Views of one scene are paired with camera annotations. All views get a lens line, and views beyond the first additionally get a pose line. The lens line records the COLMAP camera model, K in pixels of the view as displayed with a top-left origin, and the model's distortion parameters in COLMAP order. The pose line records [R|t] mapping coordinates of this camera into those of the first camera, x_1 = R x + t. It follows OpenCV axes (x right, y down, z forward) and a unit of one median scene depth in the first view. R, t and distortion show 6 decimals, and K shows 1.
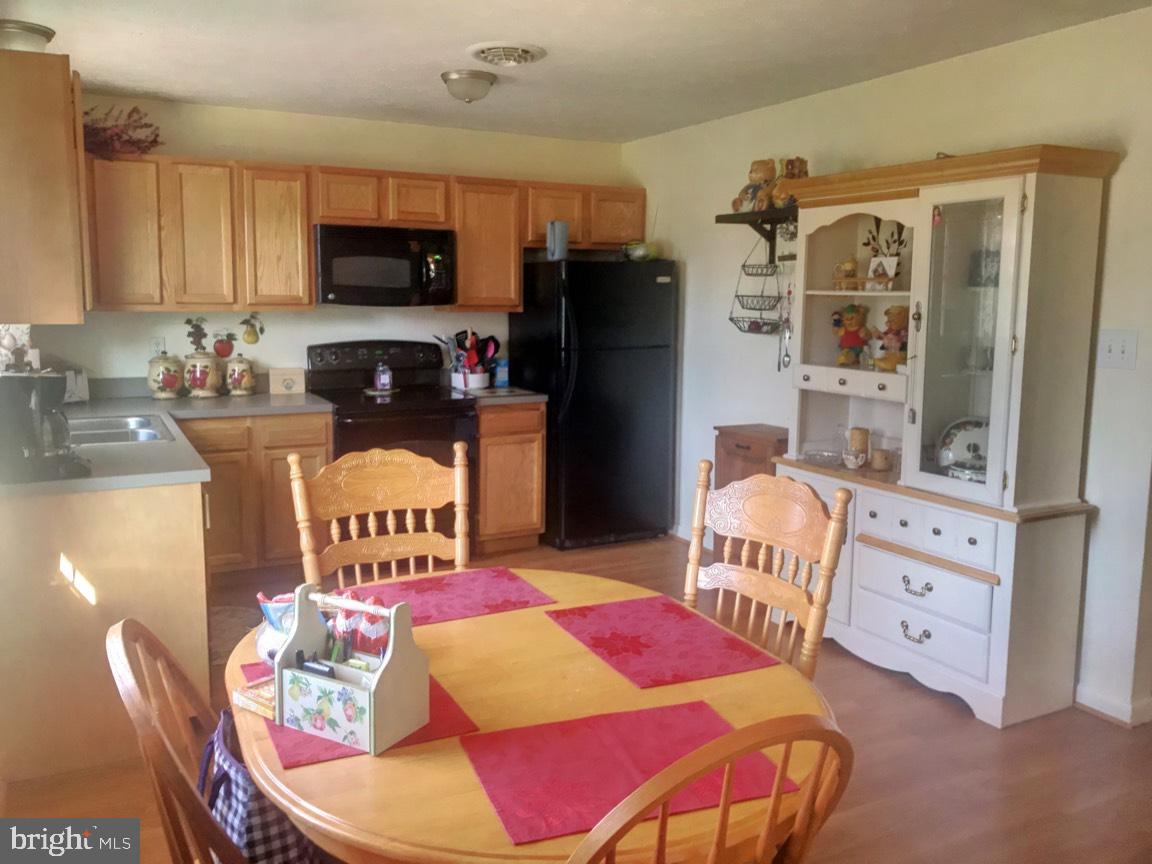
lens RADIAL K [[952.4, 0, 581.0], [0, 952.4, 397.9], [0, 0, 1]] dist [0.155335, -0.343526]
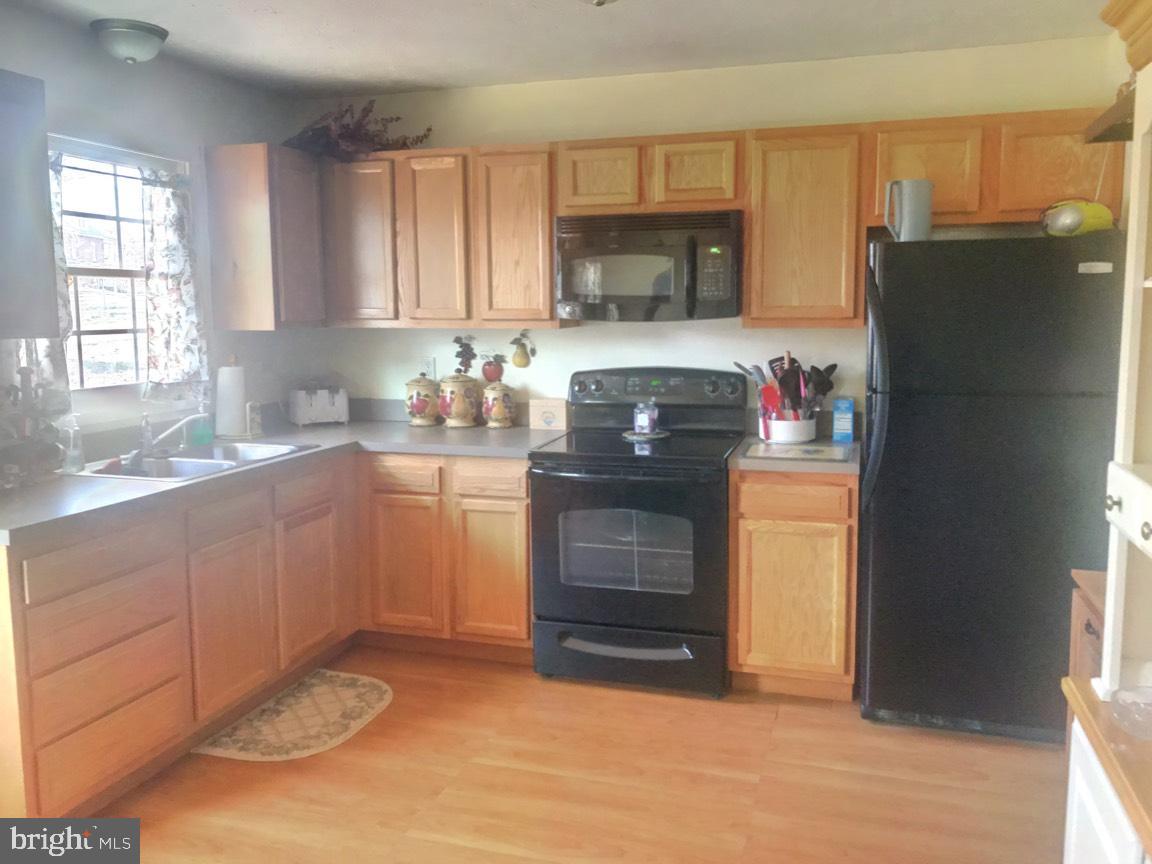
lens RADIAL K [[949.4, 0, 576.0], [0, 949.4, 406.5], [0, 0, 1]] dist [0.039766, -0.049655]
pose [[0.706113, 0.058544, -0.705674, 0.276716], [-0.067729, 0.997591, 0.014991, -0.037591], [0.704852, 0.037210, 0.708378, 0.451473]]
